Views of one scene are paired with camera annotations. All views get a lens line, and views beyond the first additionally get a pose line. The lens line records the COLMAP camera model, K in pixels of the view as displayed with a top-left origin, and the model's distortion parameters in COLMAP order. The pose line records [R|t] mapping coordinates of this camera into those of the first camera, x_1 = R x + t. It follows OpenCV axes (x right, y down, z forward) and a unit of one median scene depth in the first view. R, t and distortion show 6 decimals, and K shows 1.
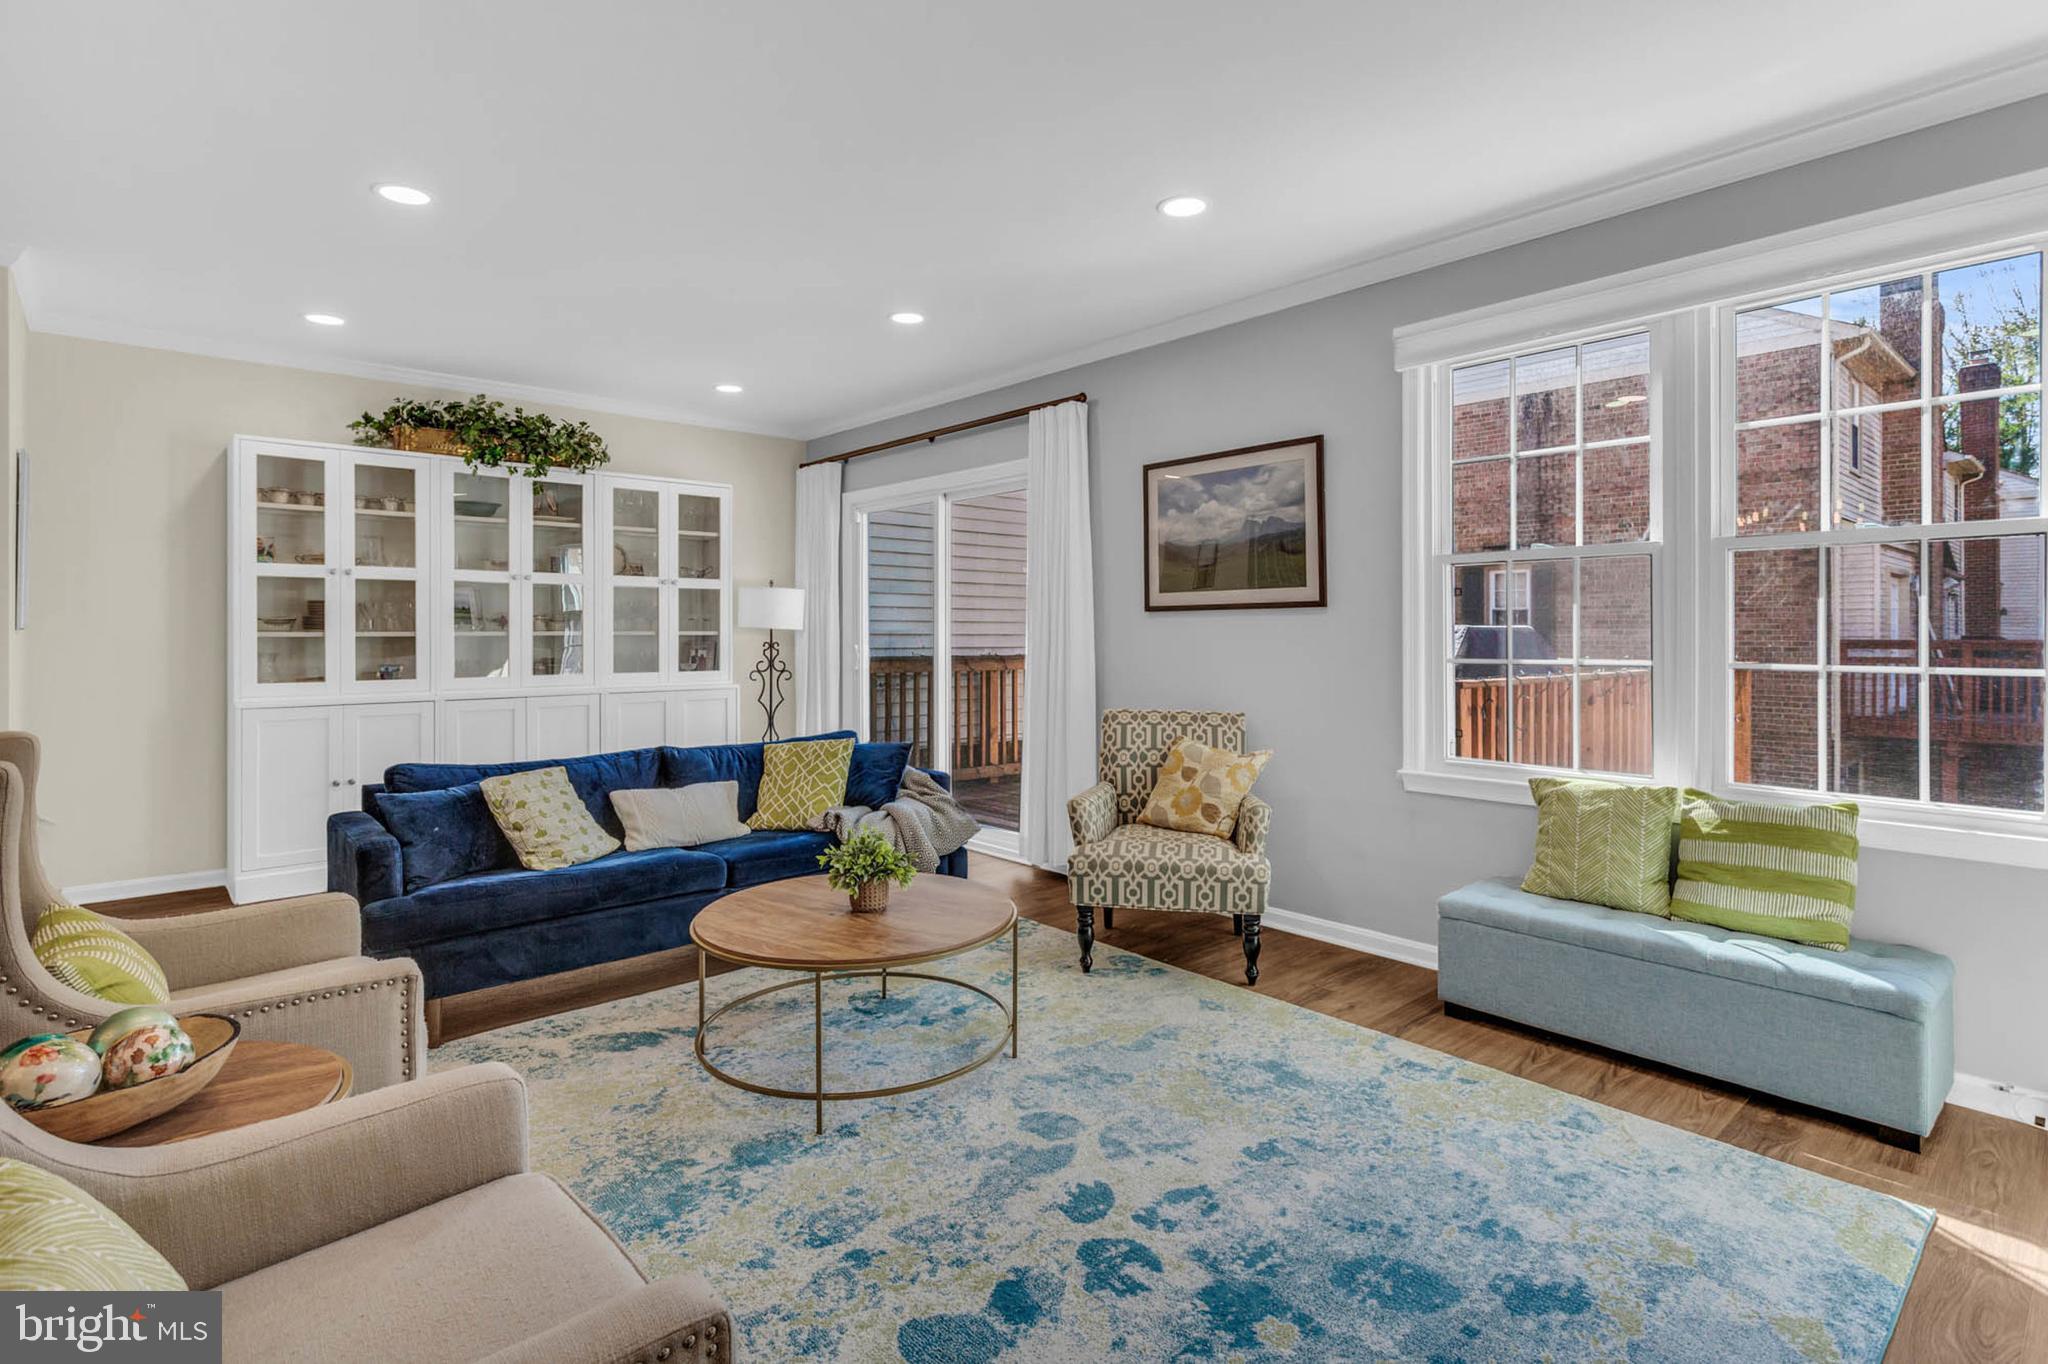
lens RADIAL K [[998.6, 0, 1008.5], [0, 998.6, 653.2], [0, 0, 1]] dist [0.004669, 0.001151]
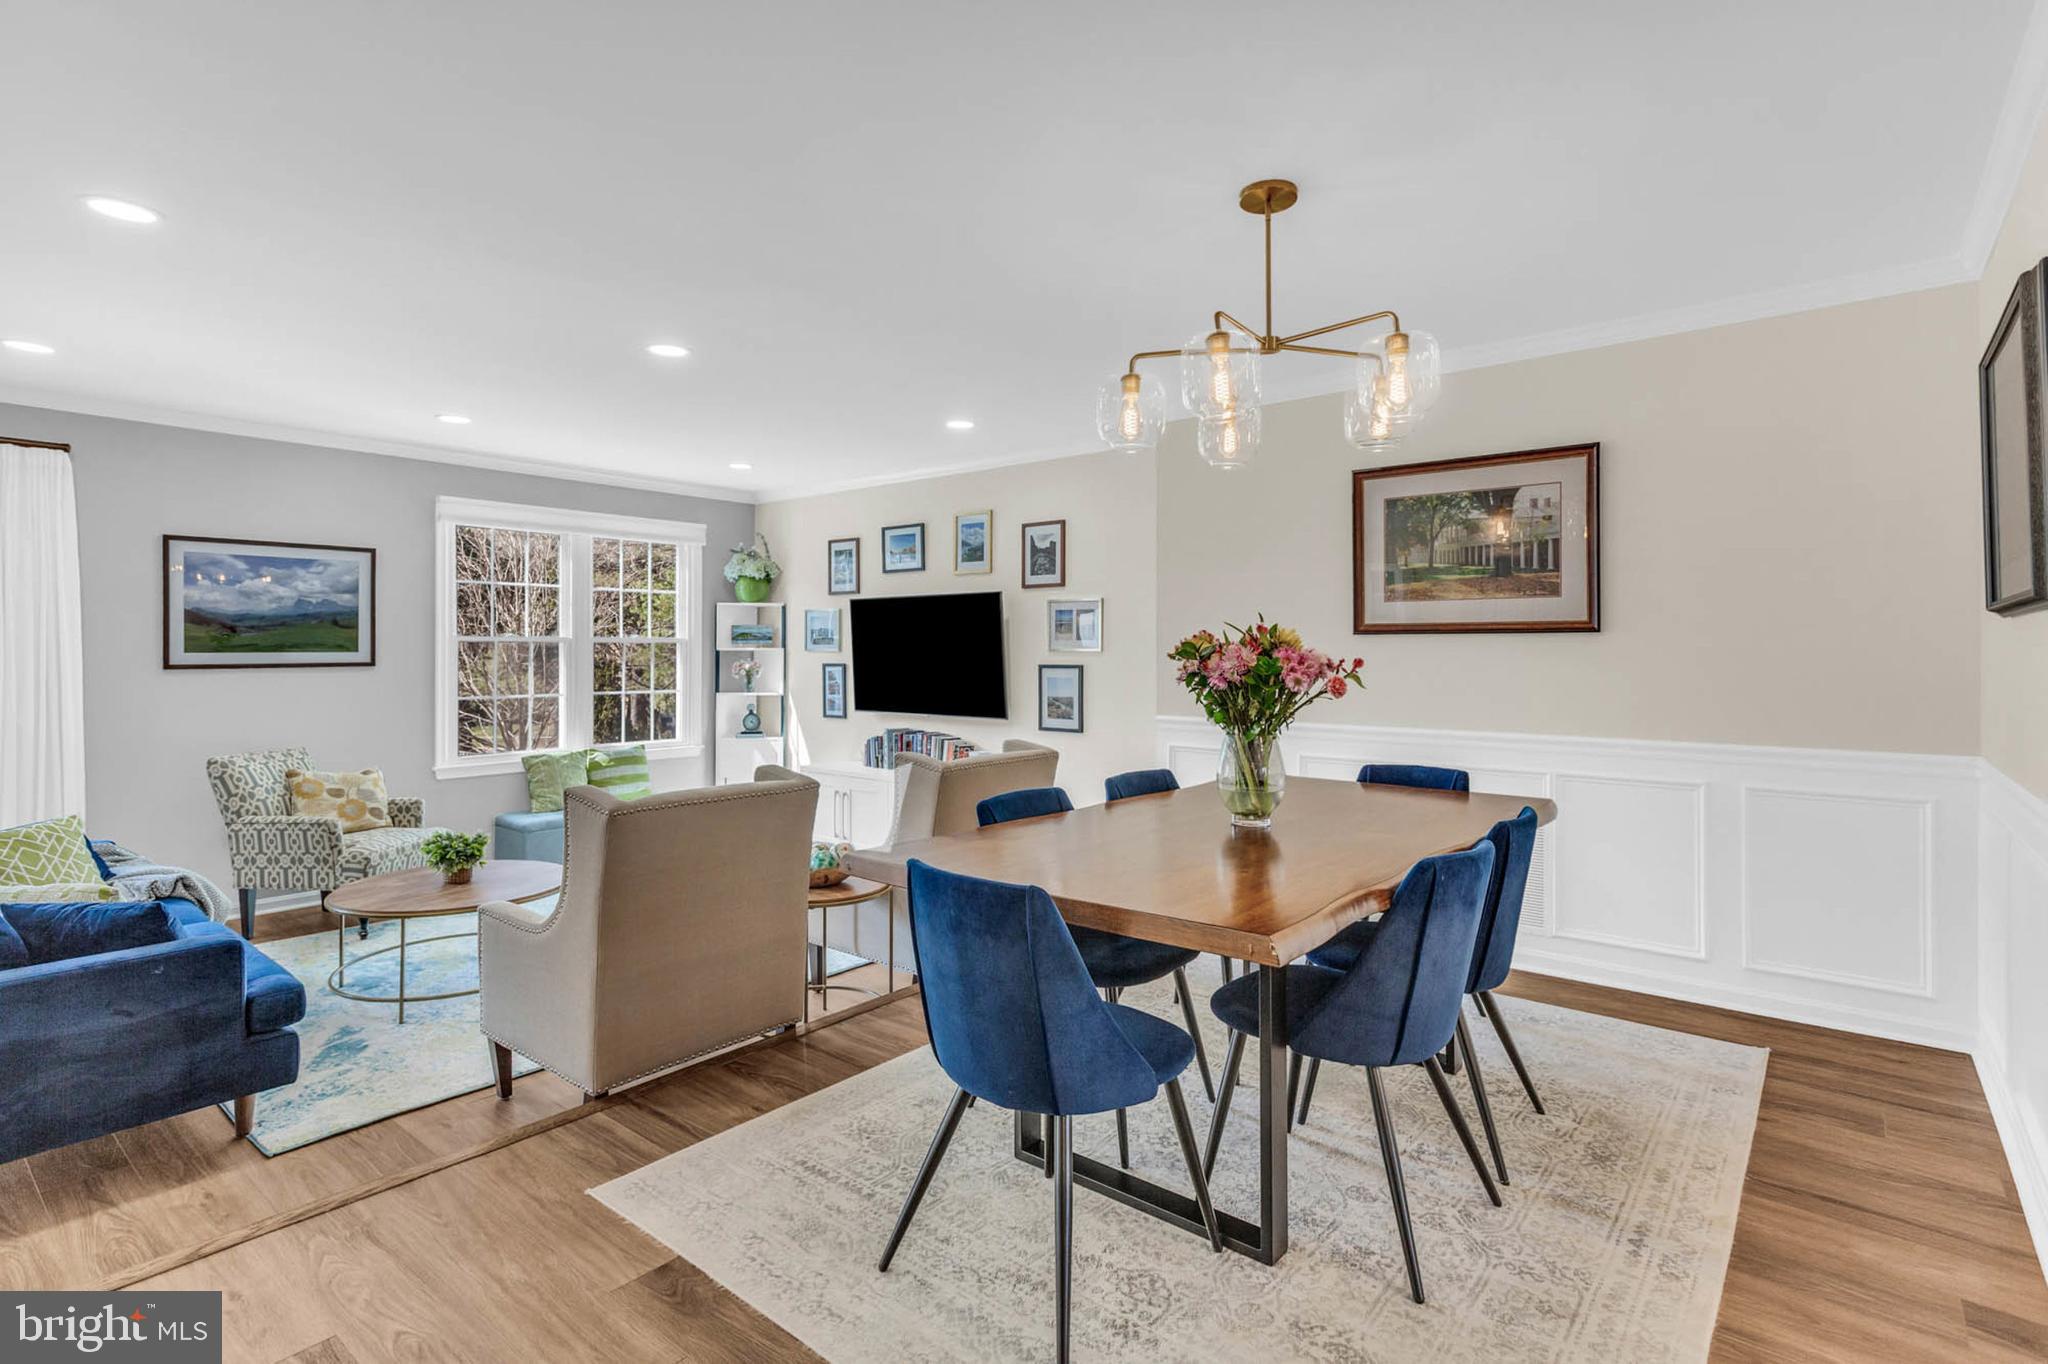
lens RADIAL K [[998.6, 0, 1022.3], [0, 998.6, 647.4], [0, 0, 1]] dist [0.004669, 0.001151]
pose [[-0.163751, 0.004249, 0.986492, -1.281864], [0.020744, 0.999784, -0.000863, -0.053012], [-0.986284, 0.020322, -0.163804, 0.306302]]
